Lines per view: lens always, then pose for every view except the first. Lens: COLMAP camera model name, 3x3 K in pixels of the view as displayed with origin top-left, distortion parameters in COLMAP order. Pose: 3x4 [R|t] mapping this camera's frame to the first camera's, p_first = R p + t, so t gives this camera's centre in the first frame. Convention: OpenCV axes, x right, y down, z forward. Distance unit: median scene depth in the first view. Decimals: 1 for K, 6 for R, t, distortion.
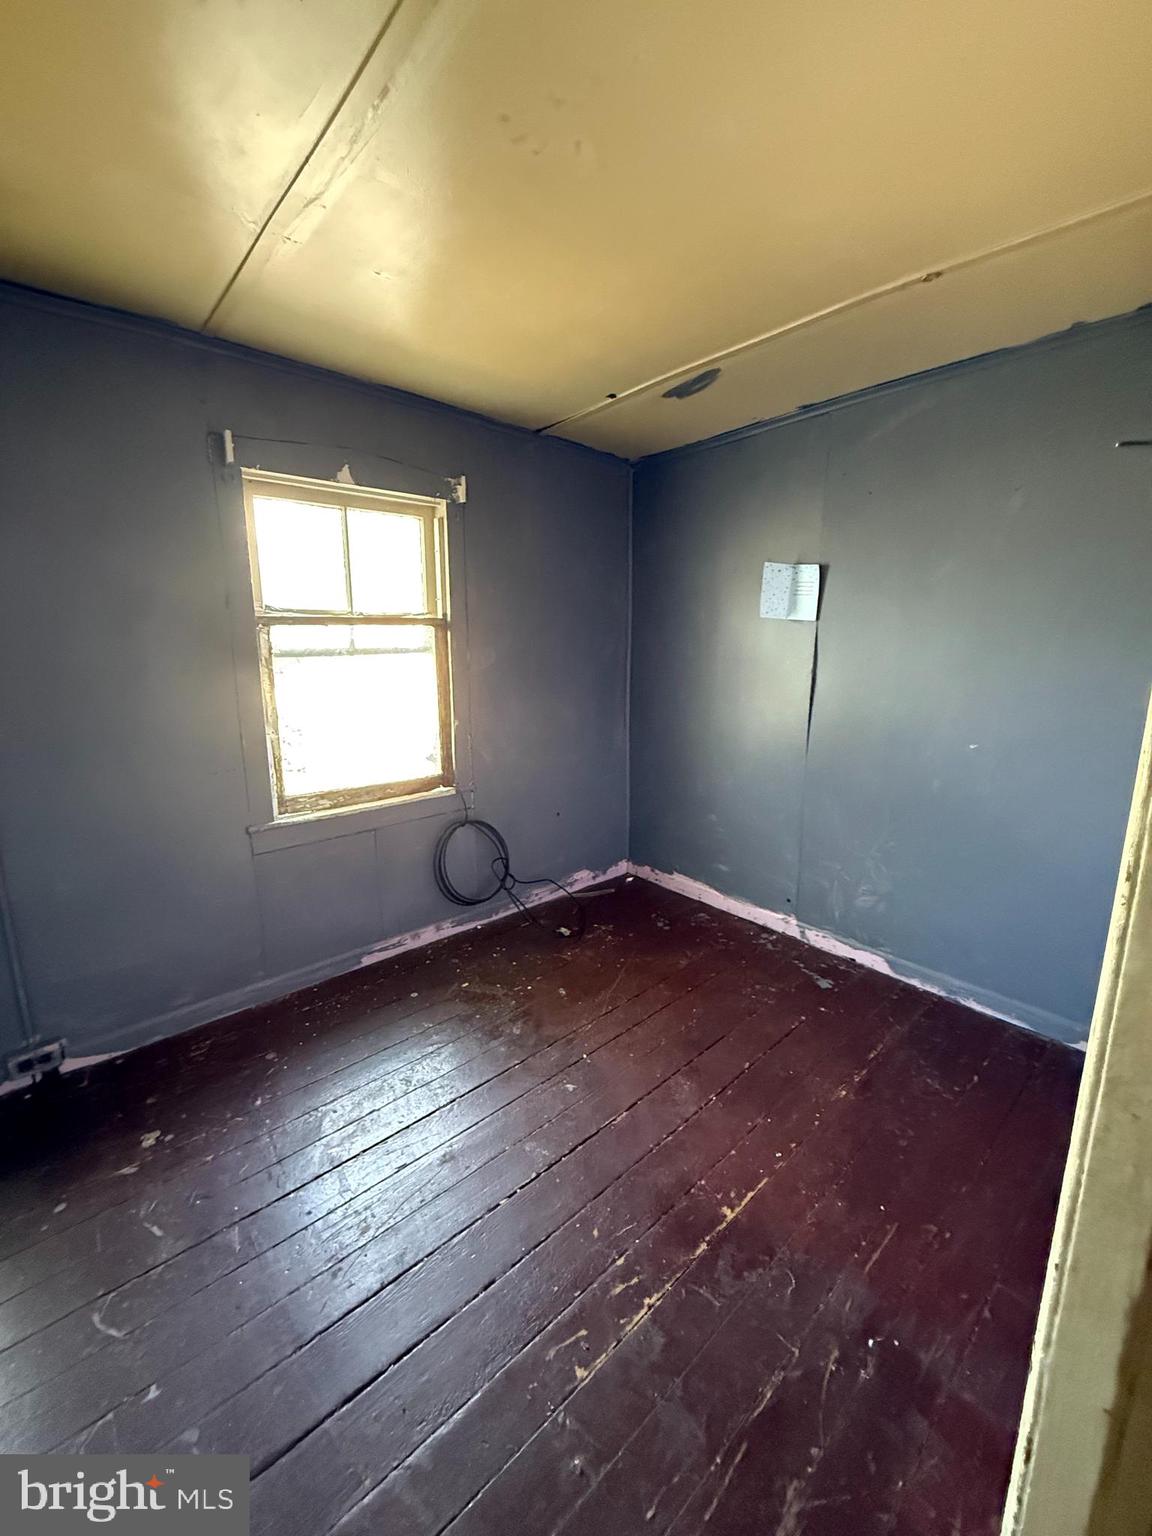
lens RADIAL K [[616.4, 0, 578.3], [0, 616.4, 768.9], [0, 0, 1]] dist [-0.001008, -0.000270]
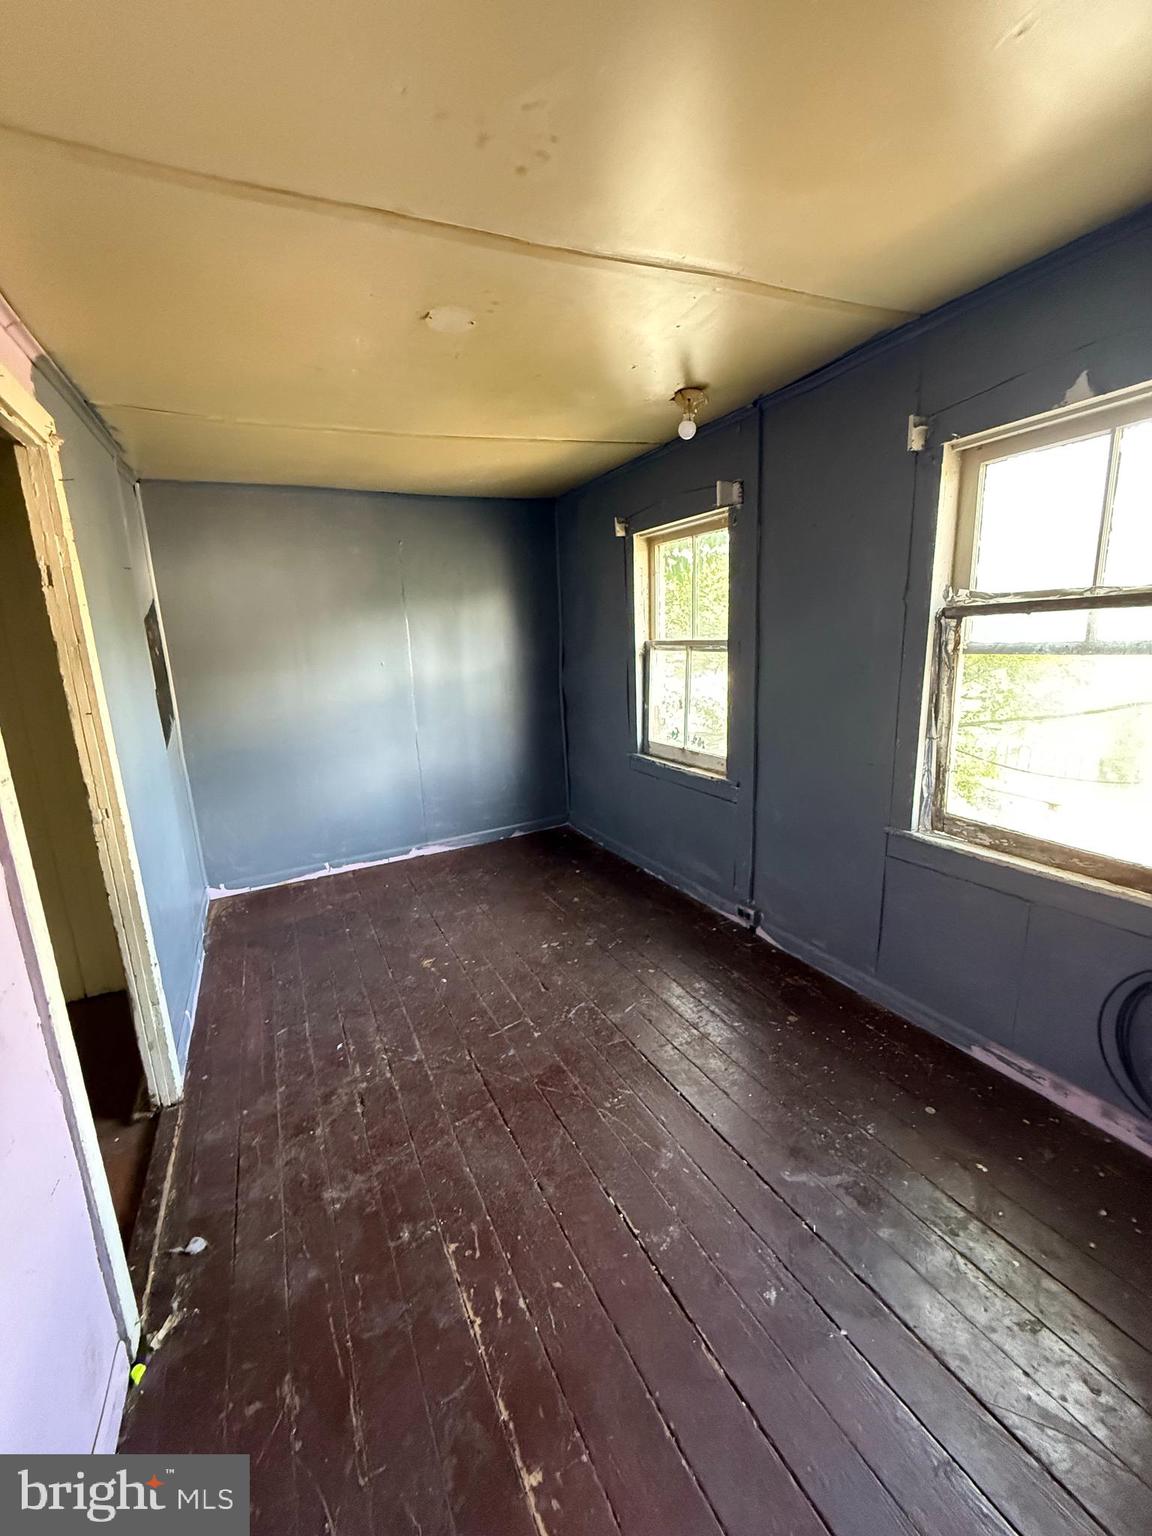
lens RADIAL K [[616.4, 0, 576.9], [0, 616.4, 771.2], [0, 0, 1]] dist [-0.001008, -0.000270]
pose [[-0.254913, 0.221323, -0.941295, 0.450241], [-0.152385, 0.952095, 0.265130, -0.157344], [0.954881, 0.211024, -0.208975, 0.644518]]
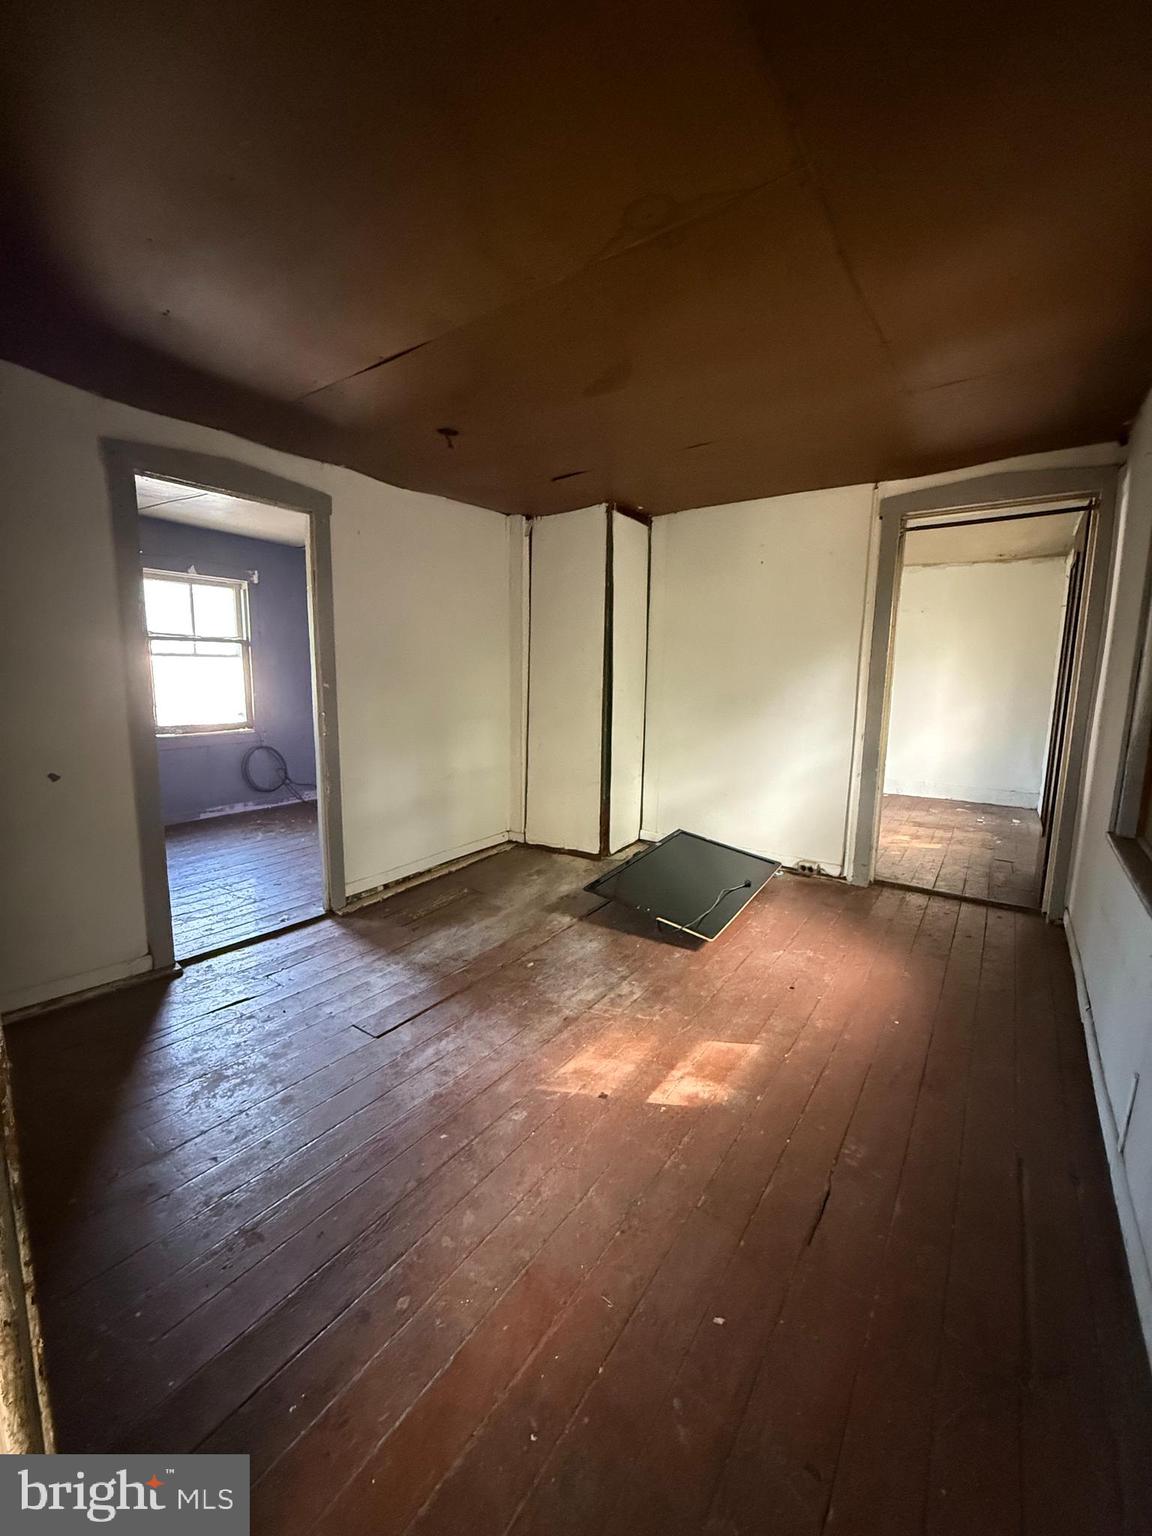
lens RADIAL K [[616.4, 0, 574.8], [0, 616.4, 769.4], [0, 0, 1]] dist [-0.001008, -0.000270]
pose [[0.973554, -0.015756, 0.227913, 0.363024], [0.026354, 0.998704, -0.043531, 0.295059], [-0.226932, 0.048386, 0.972708, -1.182855]]
